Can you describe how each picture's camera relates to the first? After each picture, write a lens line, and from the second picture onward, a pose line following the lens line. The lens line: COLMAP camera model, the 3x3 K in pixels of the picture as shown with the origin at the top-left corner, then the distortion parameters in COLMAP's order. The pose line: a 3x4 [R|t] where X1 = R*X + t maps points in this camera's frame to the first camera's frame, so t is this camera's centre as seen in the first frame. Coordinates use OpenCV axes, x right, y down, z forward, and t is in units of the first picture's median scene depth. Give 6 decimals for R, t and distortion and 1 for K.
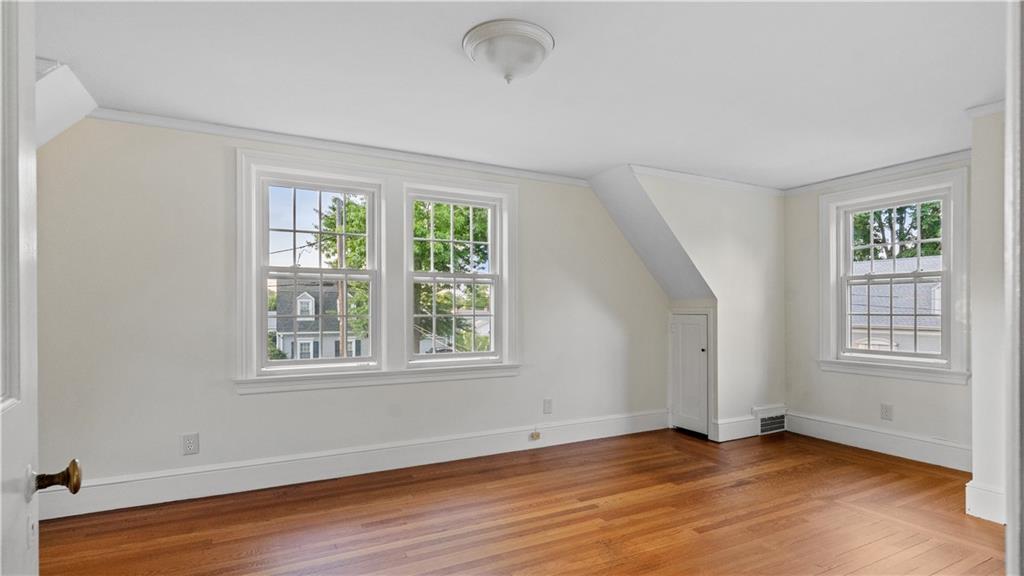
lens RADIAL K [[508.7, 0, 512.0], [0, 508.7, 288.0], [0, 0, 1]] dist [-0.000280, -0.000160]
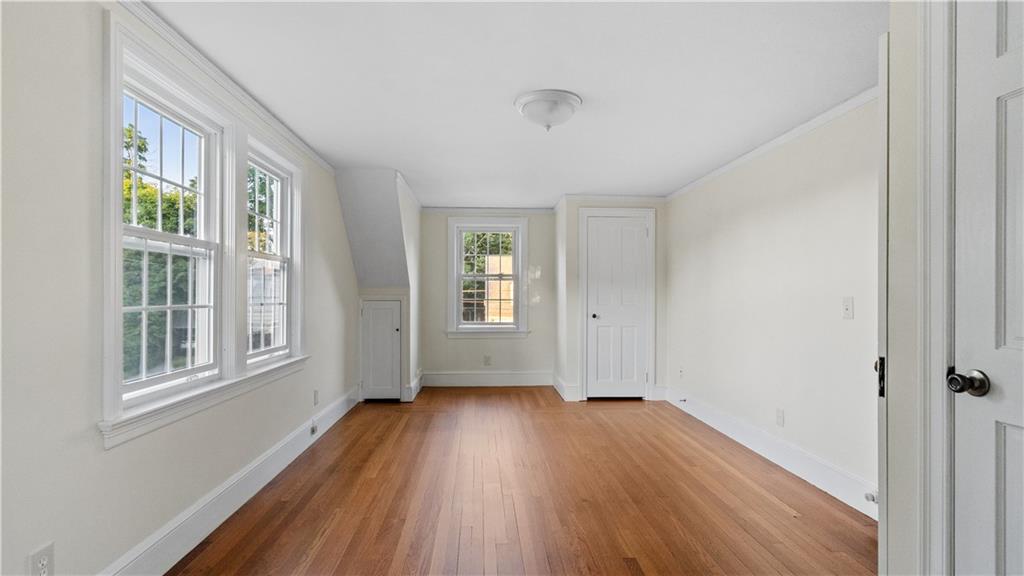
lens RADIAL K [[505.9, 0, 507.6], [0, 505.9, 282.6], [0, 0, 1]] dist [0.000301, -0.000878]
pose [[0.413709, 0.019531, 0.910200, -0.726872], [-0.043302, 0.999060, -0.001756, -0.000877], [-0.909379, -0.038687, 0.414166, 0.304941]]
